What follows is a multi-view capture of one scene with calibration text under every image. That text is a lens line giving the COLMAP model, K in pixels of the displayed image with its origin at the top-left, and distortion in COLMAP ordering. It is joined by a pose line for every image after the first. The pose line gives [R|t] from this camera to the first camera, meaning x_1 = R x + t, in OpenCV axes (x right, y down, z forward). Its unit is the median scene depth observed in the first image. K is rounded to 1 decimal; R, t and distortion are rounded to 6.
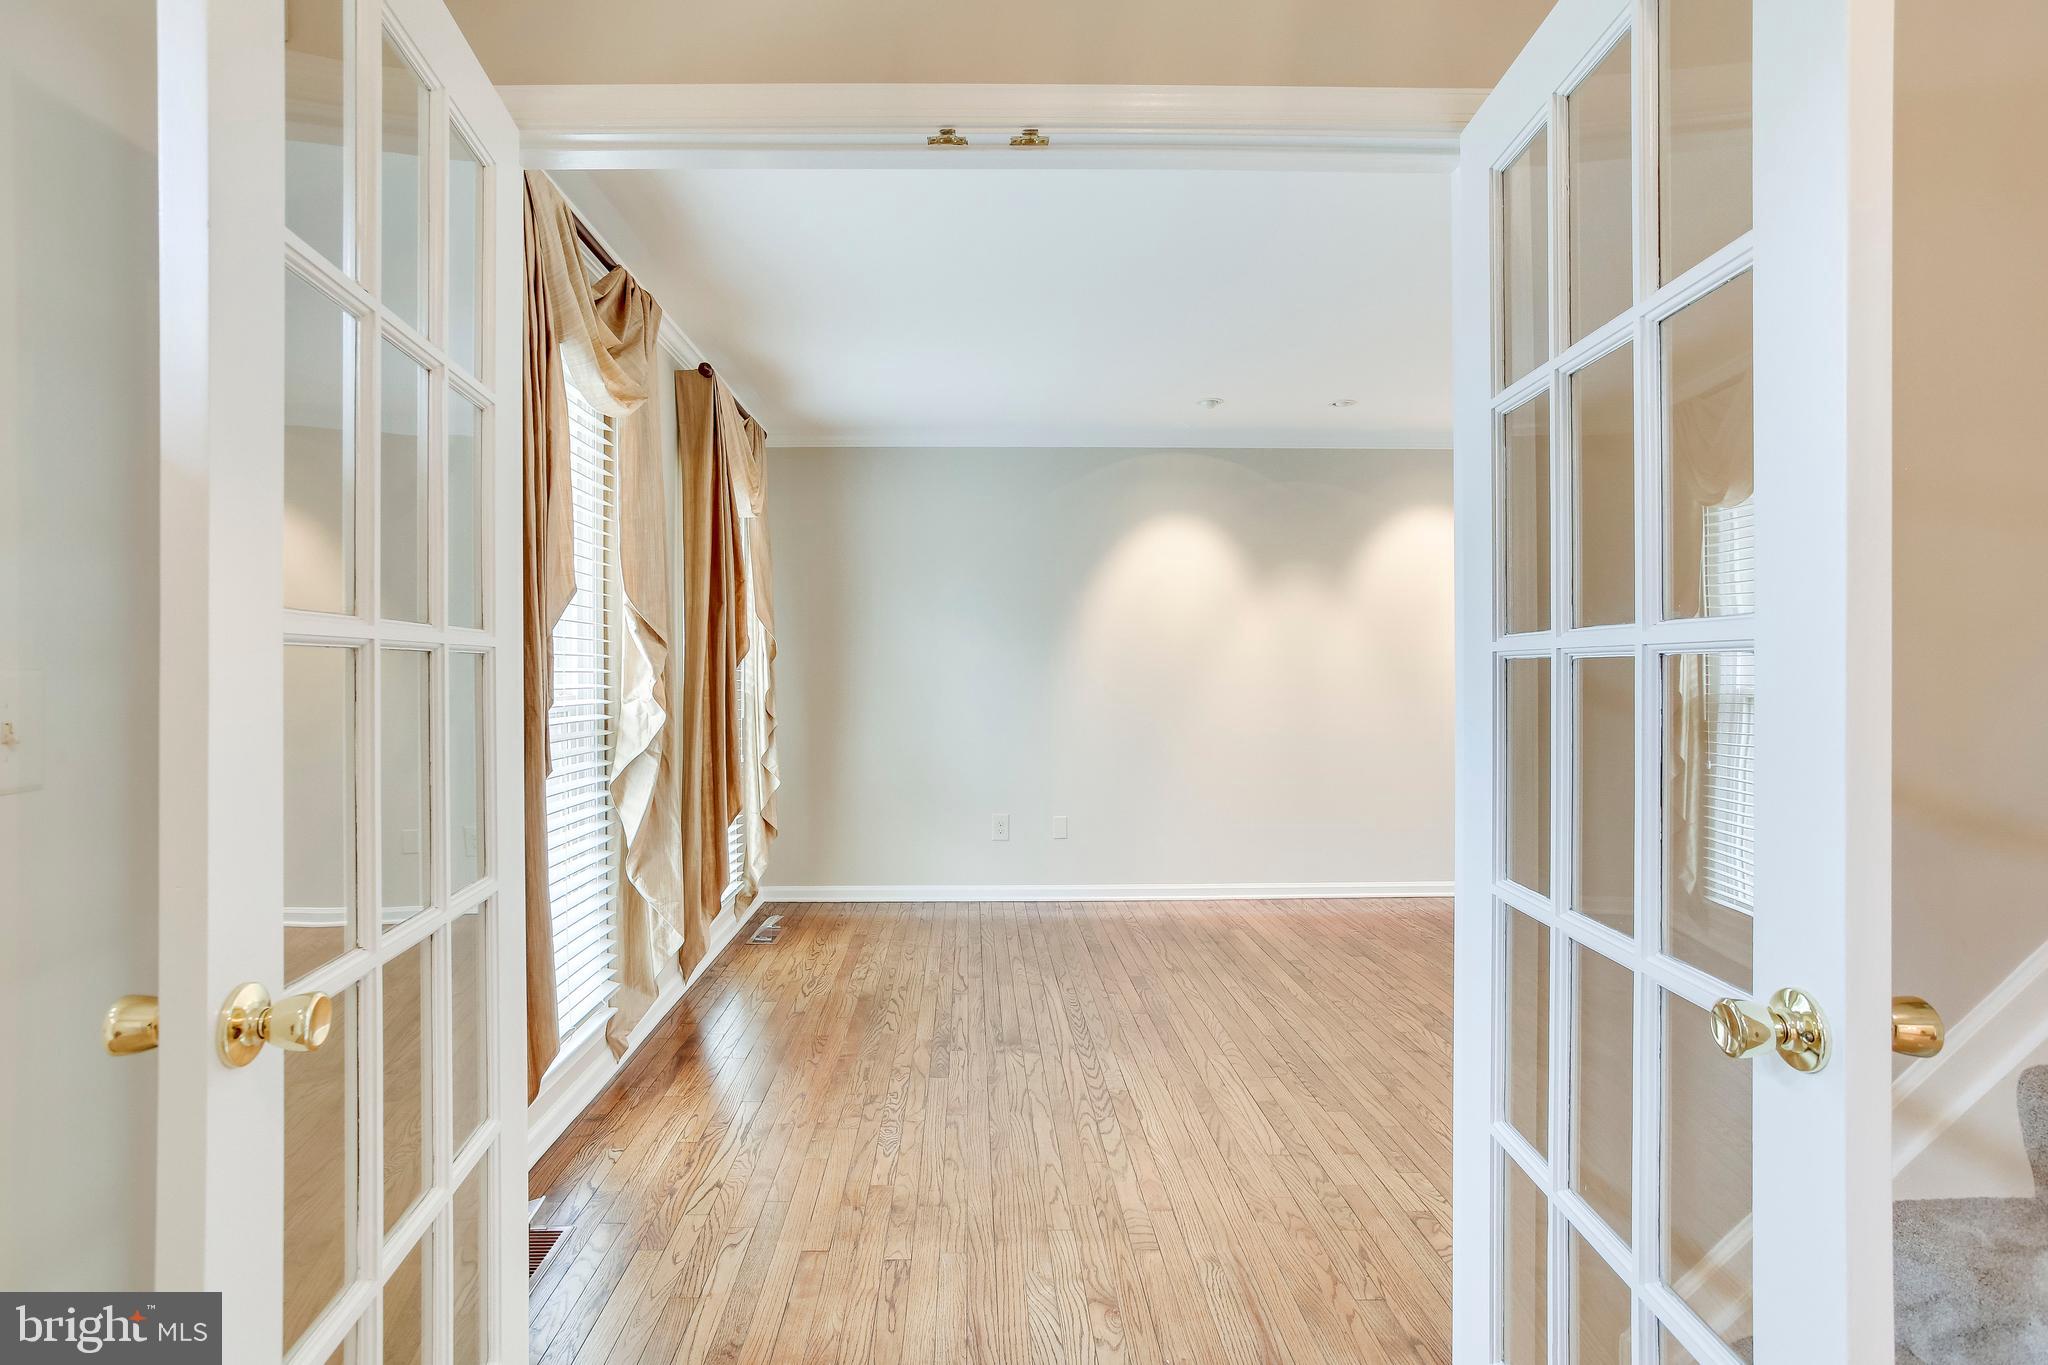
lens RADIAL K [[1000.9, 0, 1023.6], [0, 1000.9, 666.6], [0, 0, 1]] dist [-0.062892, 0.048479]
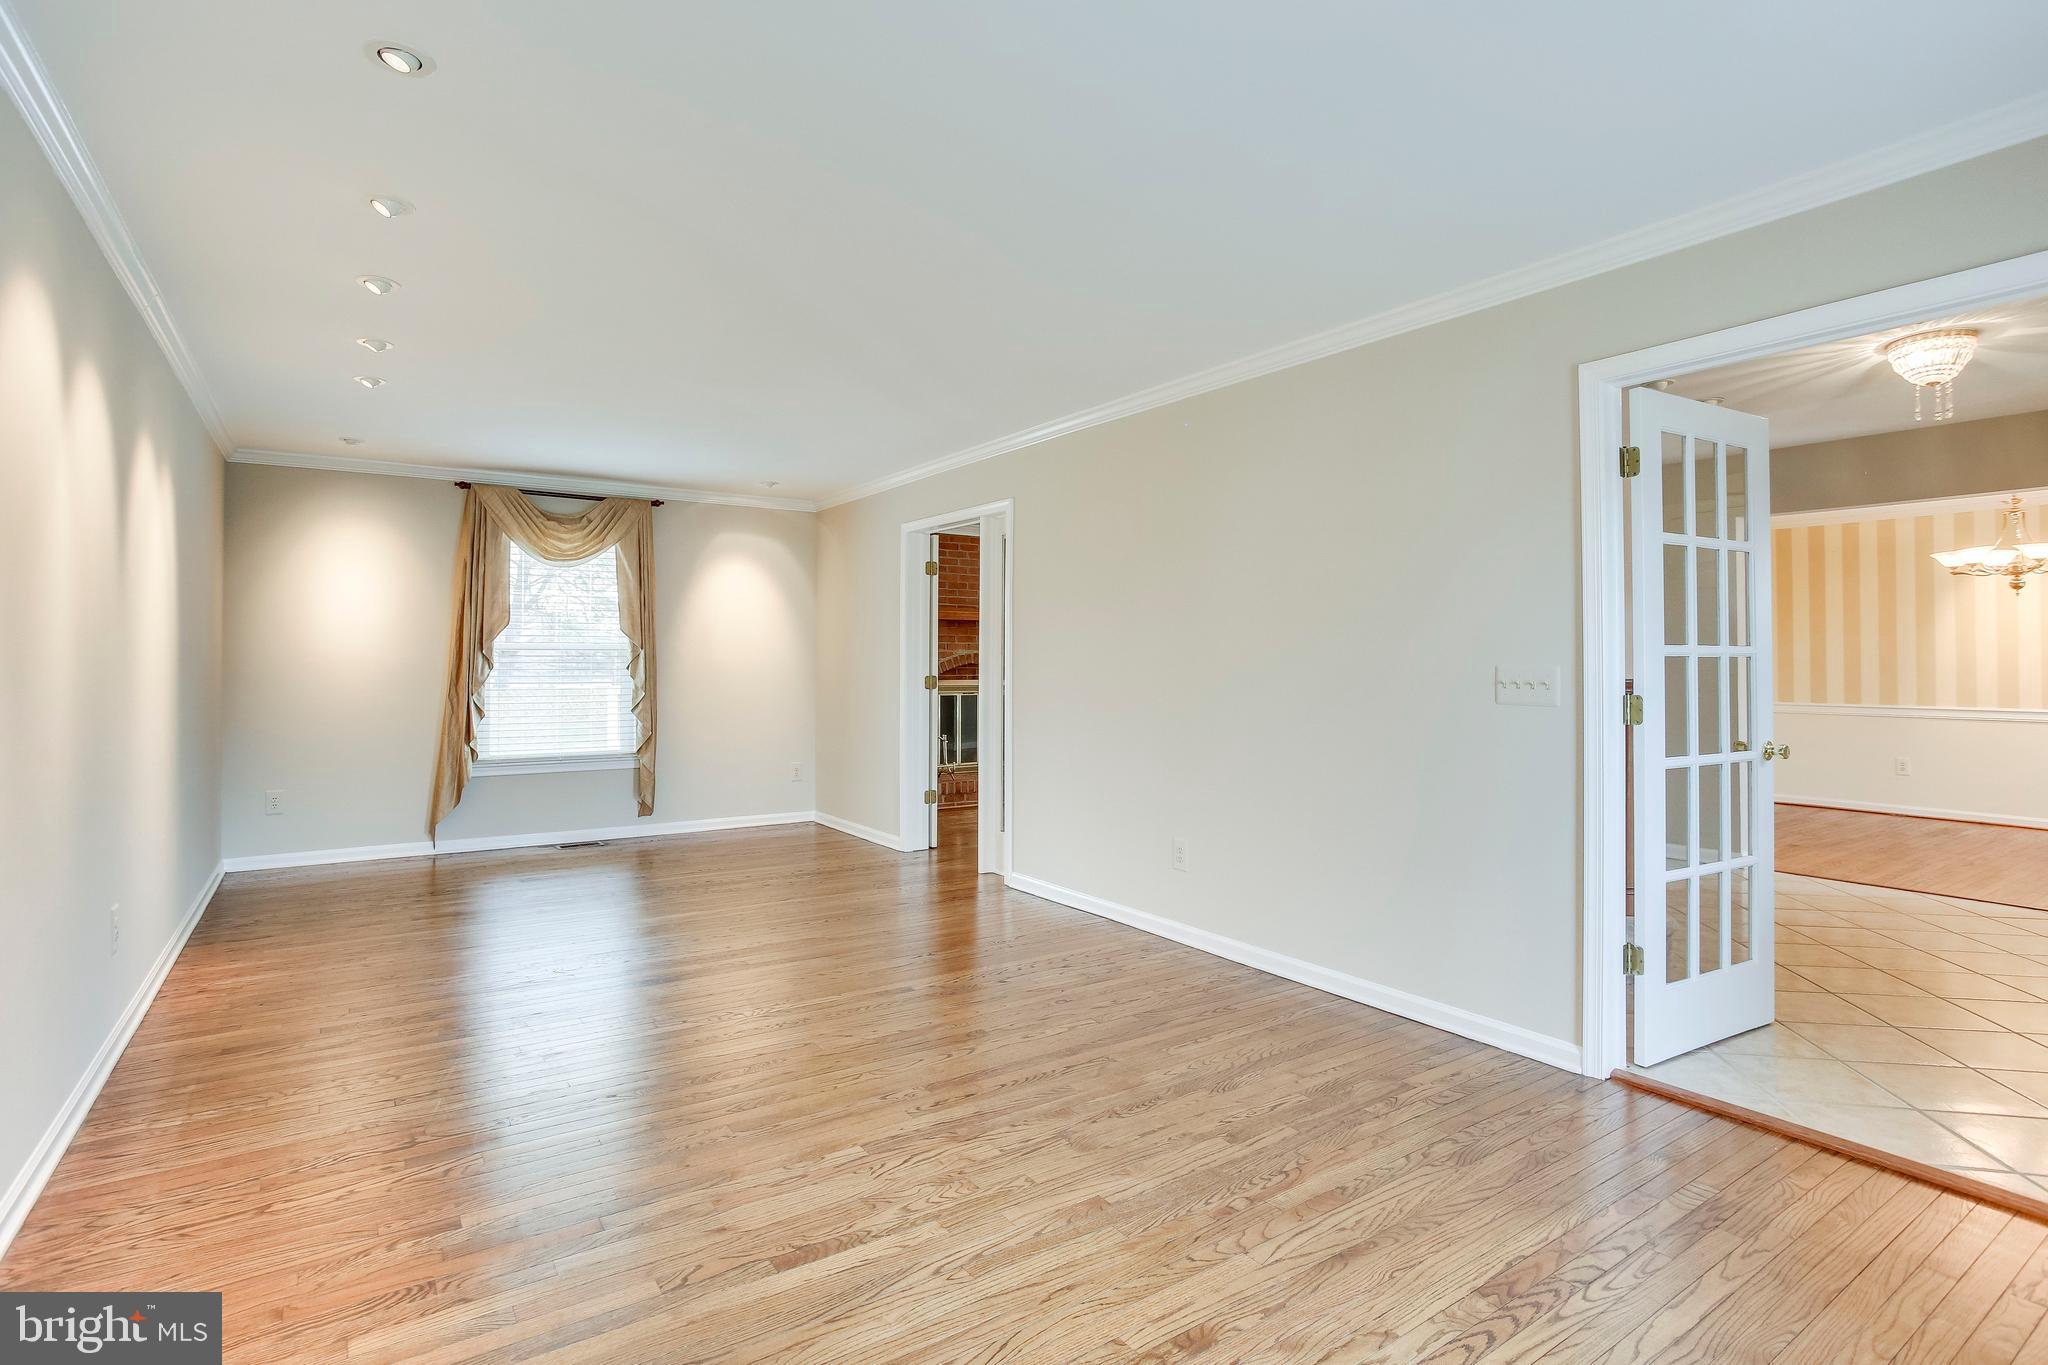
lens RADIAL K [[1007.9, 0, 996.9], [0, 1007.9, 645.4], [0, 0, 1]] dist [-0.022963, 0.000019]
pose [[-0.504393, 0.011325, 0.863400, -0.390682], [-0.002153, 0.999894, -0.014373, 0.000562], [-0.863472, -0.009108, -0.504315, 1.999021]]
